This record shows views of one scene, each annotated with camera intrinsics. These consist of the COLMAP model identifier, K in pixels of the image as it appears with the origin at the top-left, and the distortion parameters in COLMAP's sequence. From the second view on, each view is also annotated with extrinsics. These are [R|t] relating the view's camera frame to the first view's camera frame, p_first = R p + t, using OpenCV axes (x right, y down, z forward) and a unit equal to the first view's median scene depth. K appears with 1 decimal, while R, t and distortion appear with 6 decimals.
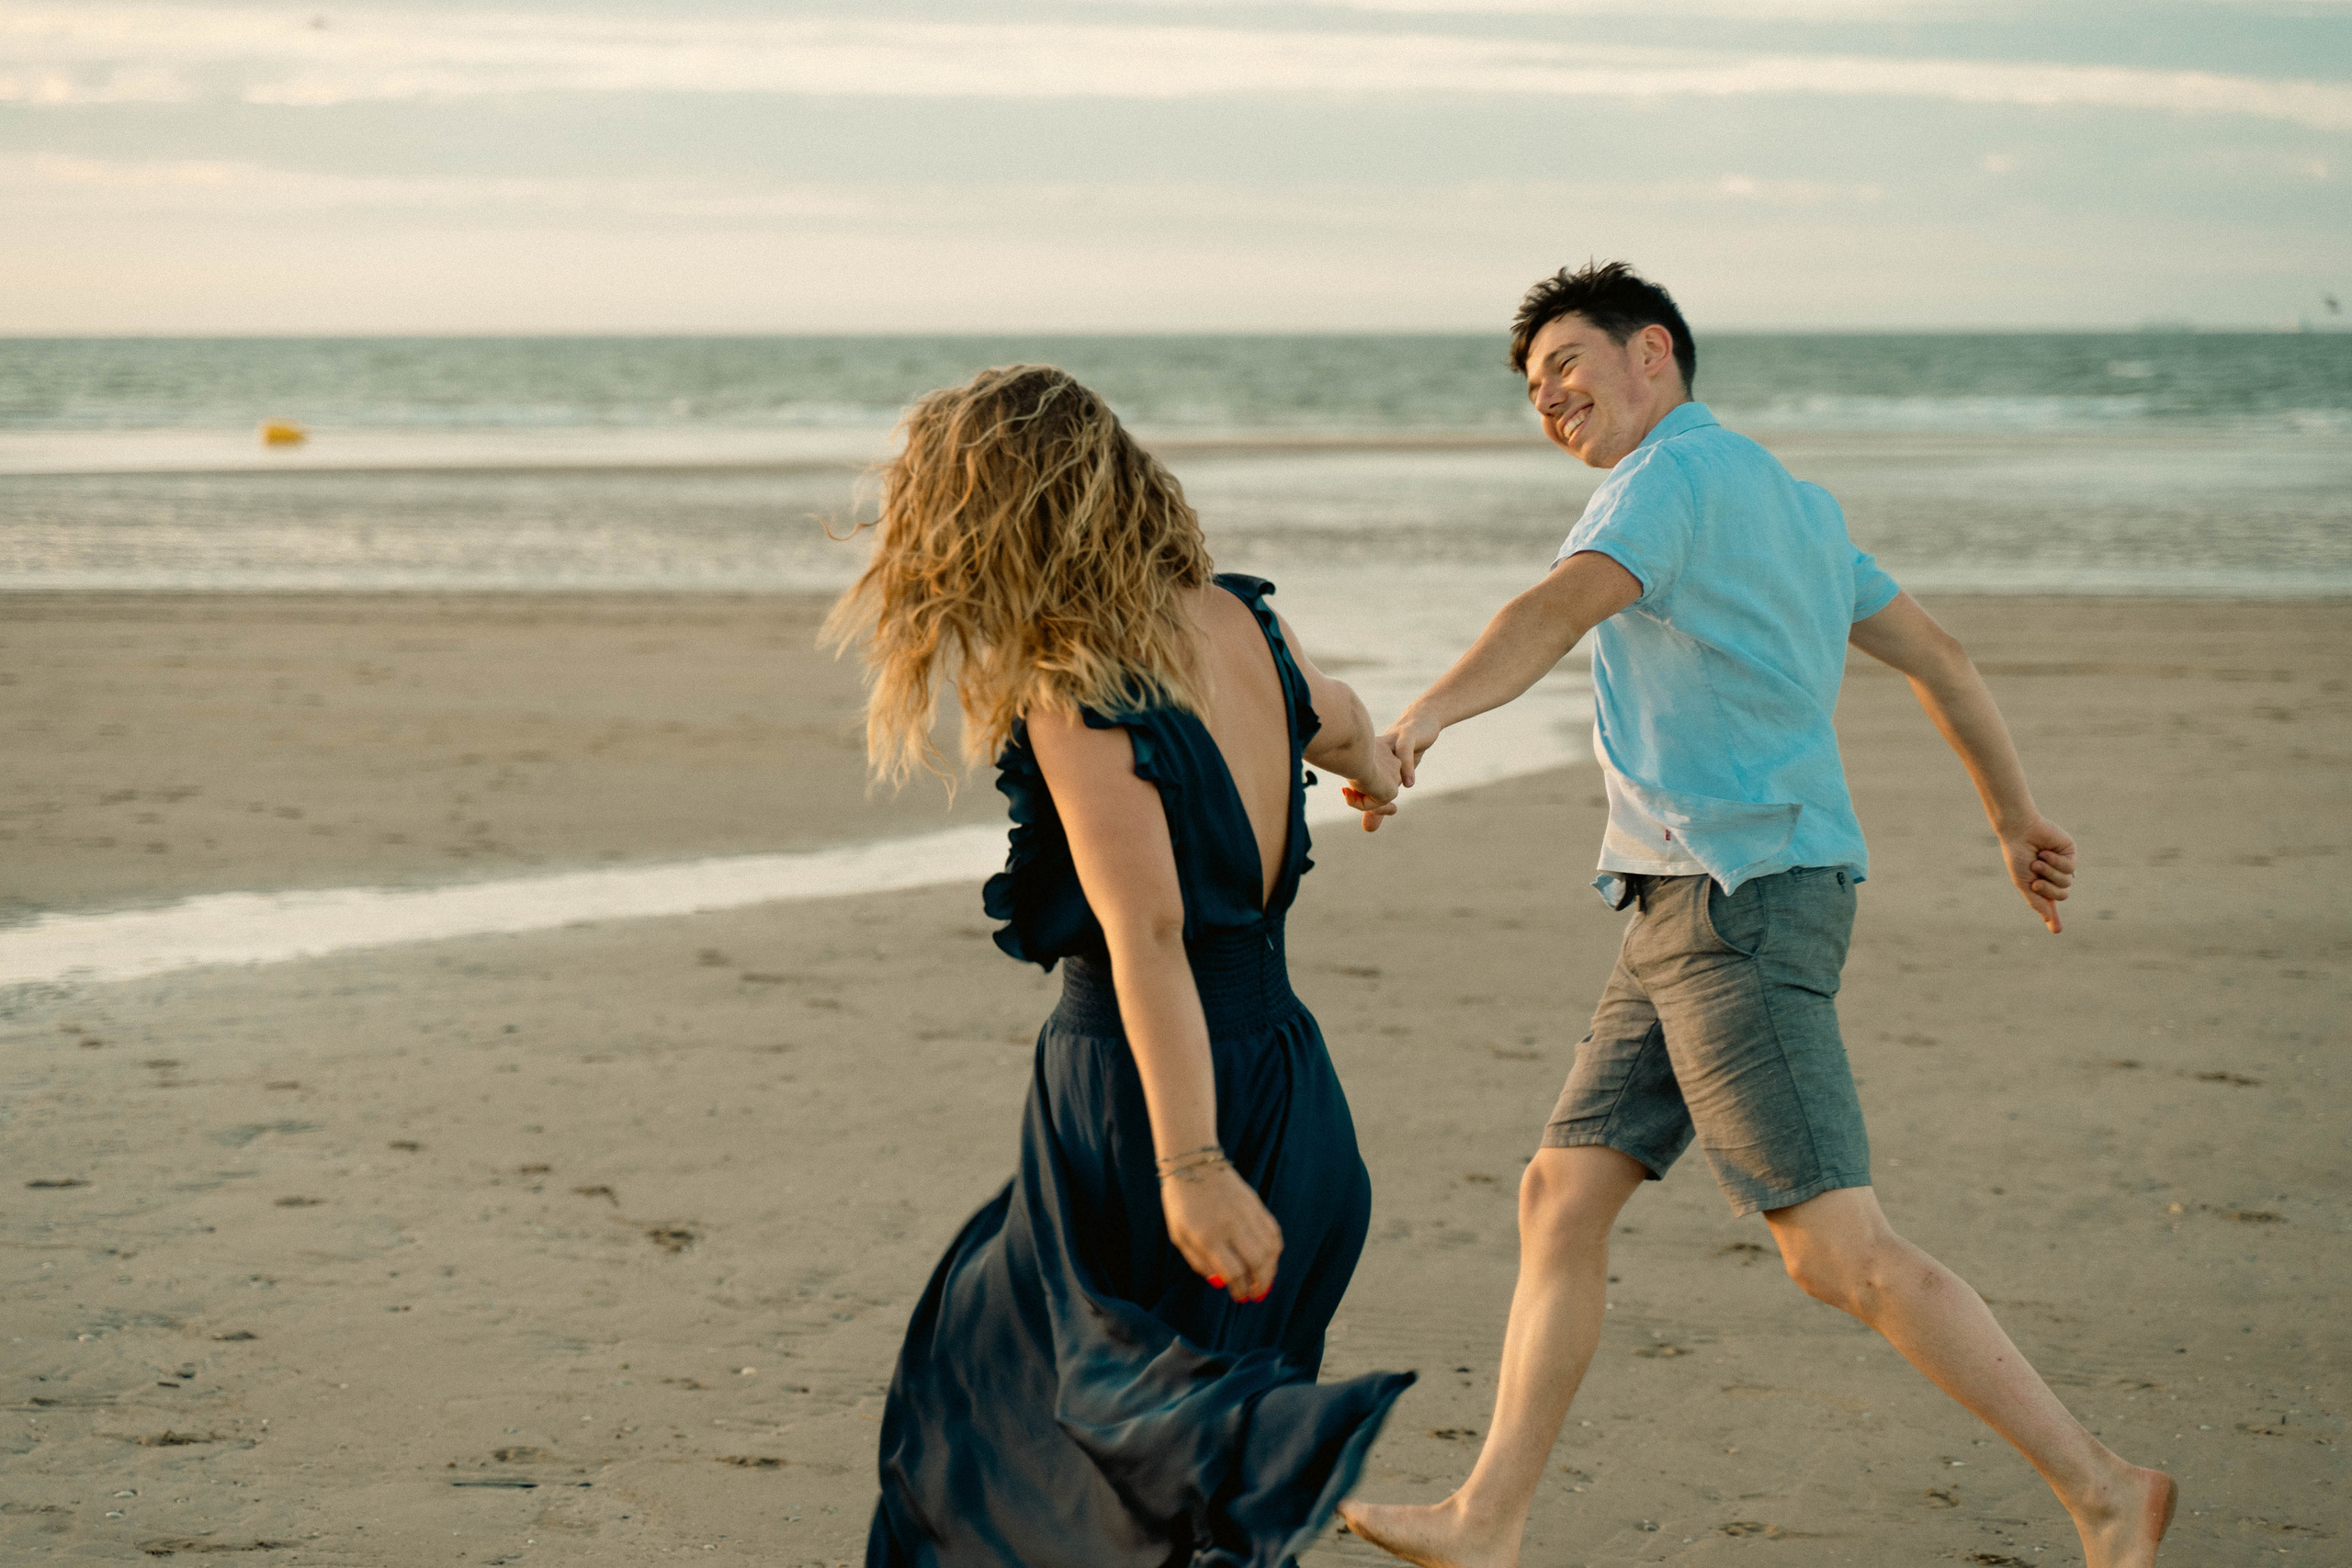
lens RADIAL K [[5182.7, 0, 1176.5], [0, 5182.7, 782.1], [0, 0, 1]] dist [-0.111638, 0.000000]
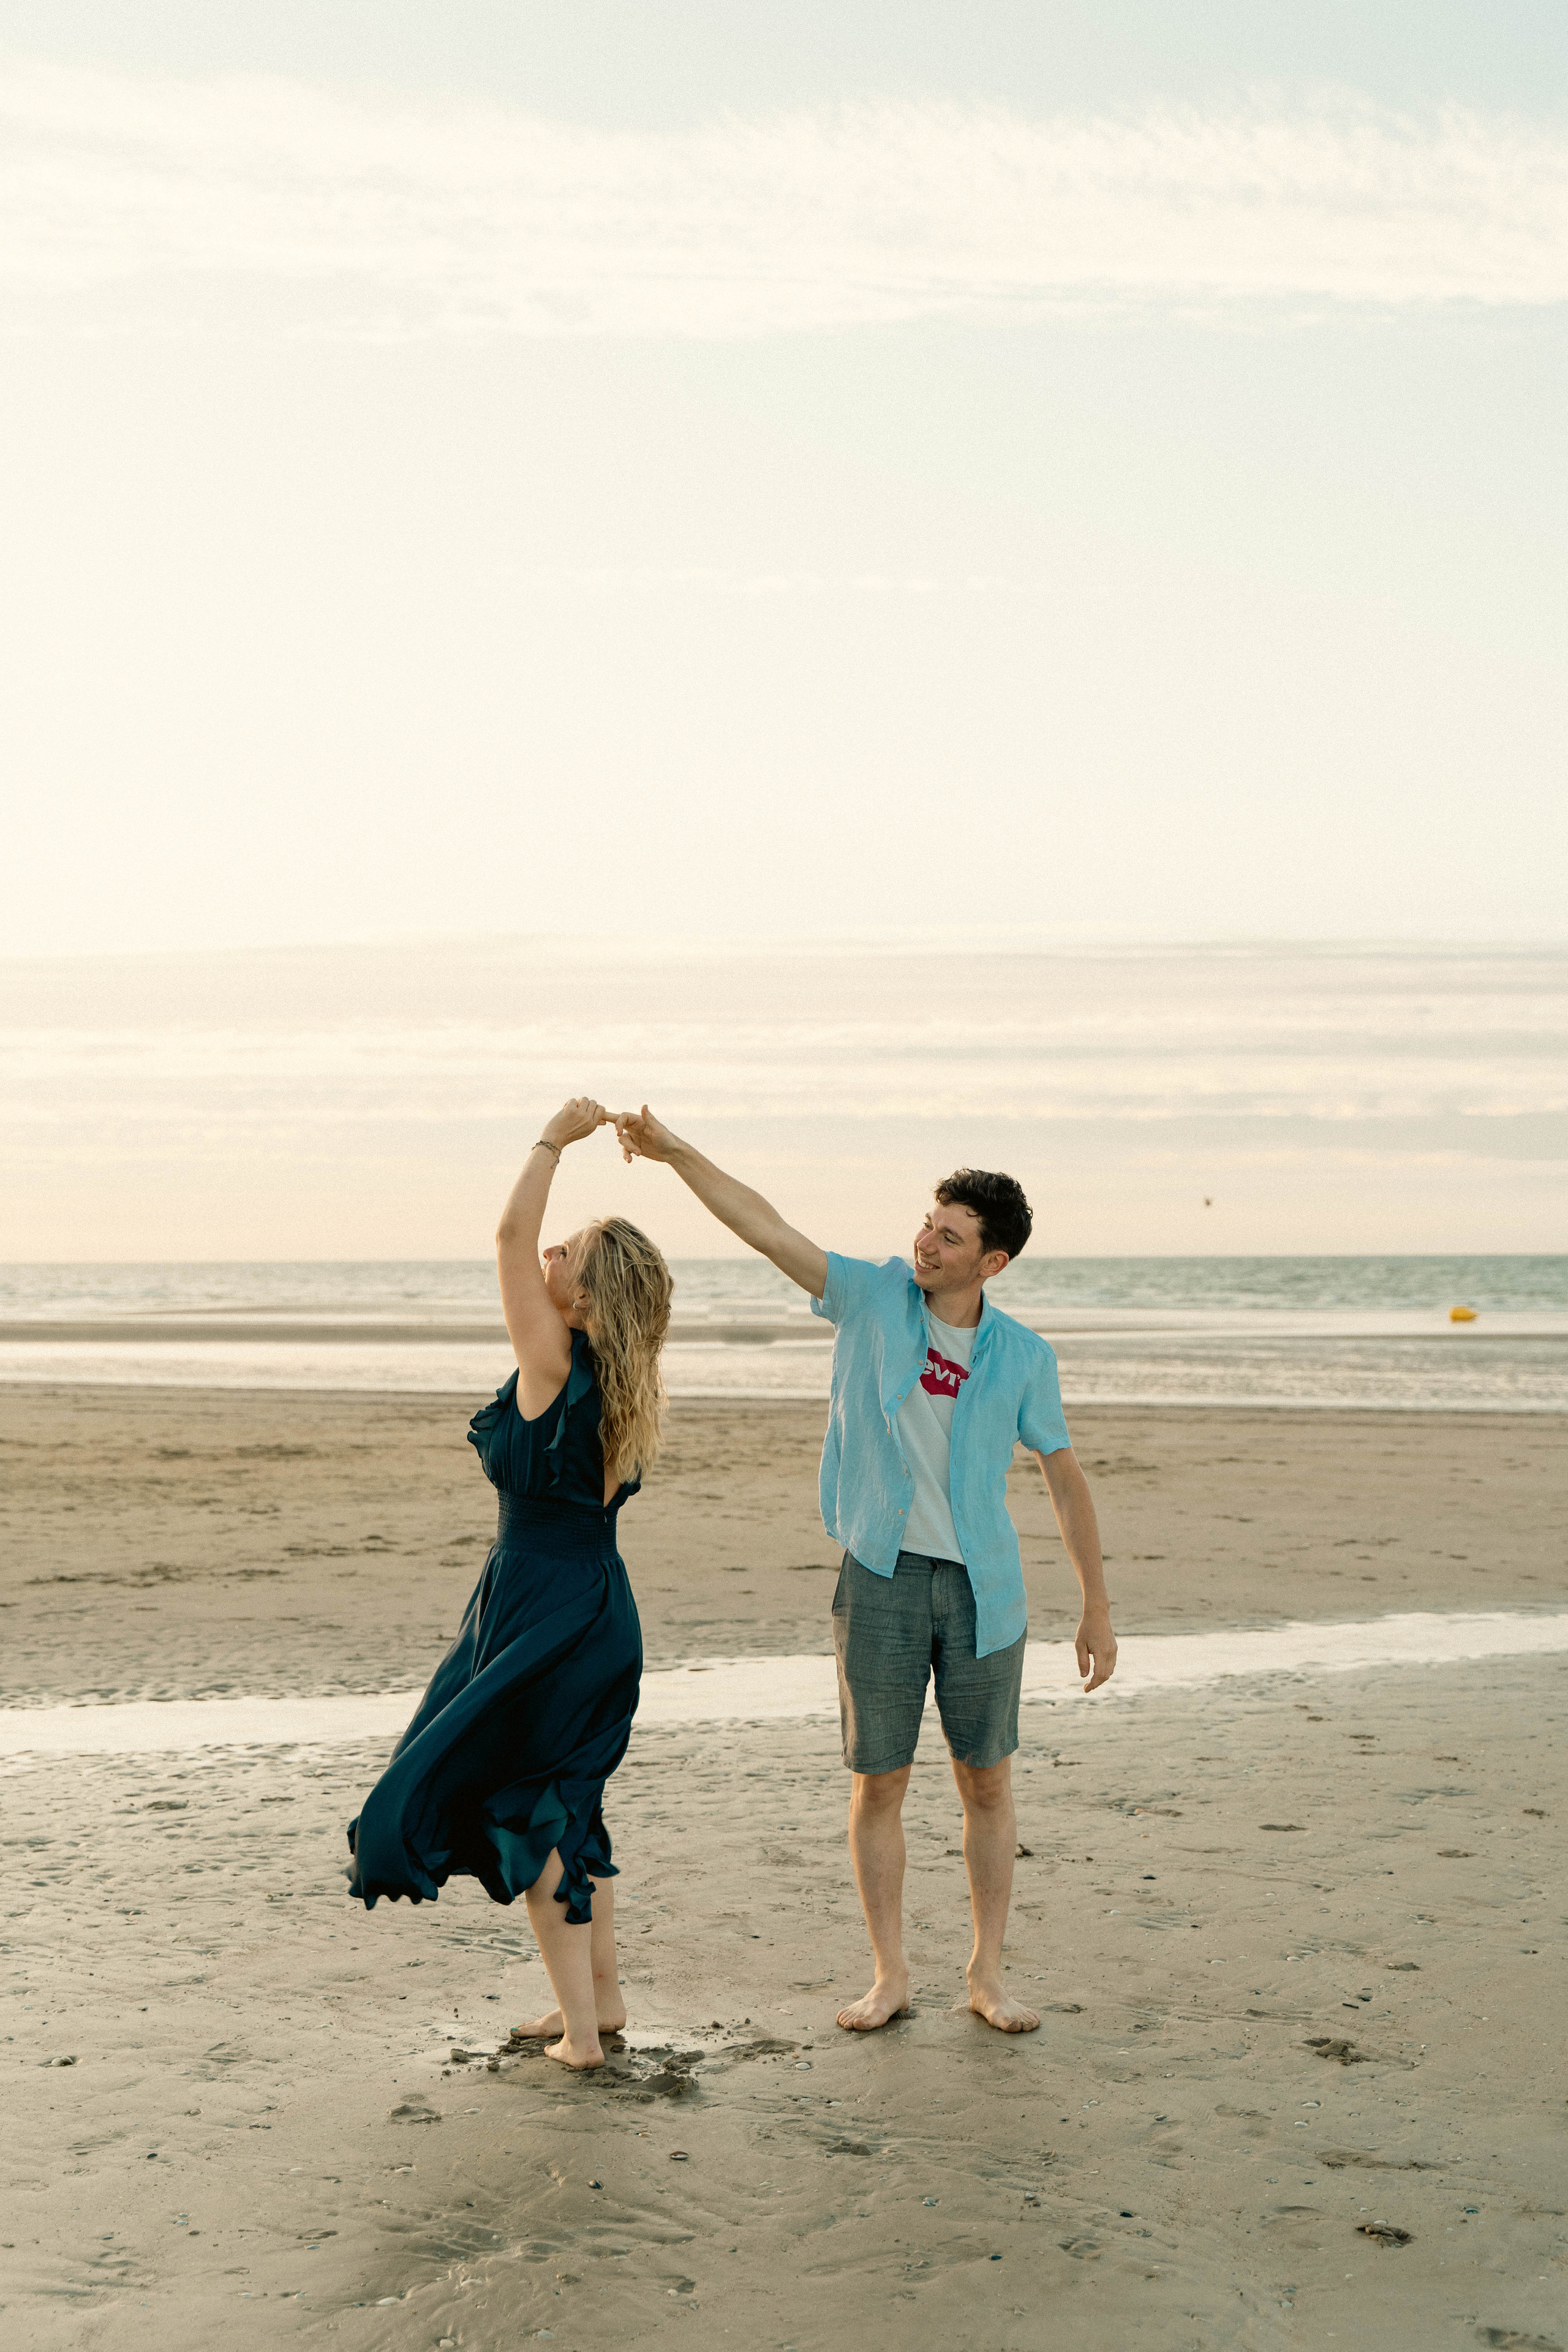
lens RADIAL K [[3028.3, 0, 786.7], [0, 3028.3, 1165.0], [0, 0, 1]] dist [0.014388, 0.000000]
pose [[0.924667, -0.016322, -0.380428, -0.021194], [-0.028309, 0.993369, -0.111427, -0.005716], [0.379724, 0.113802, 0.918073, 0.148697]]
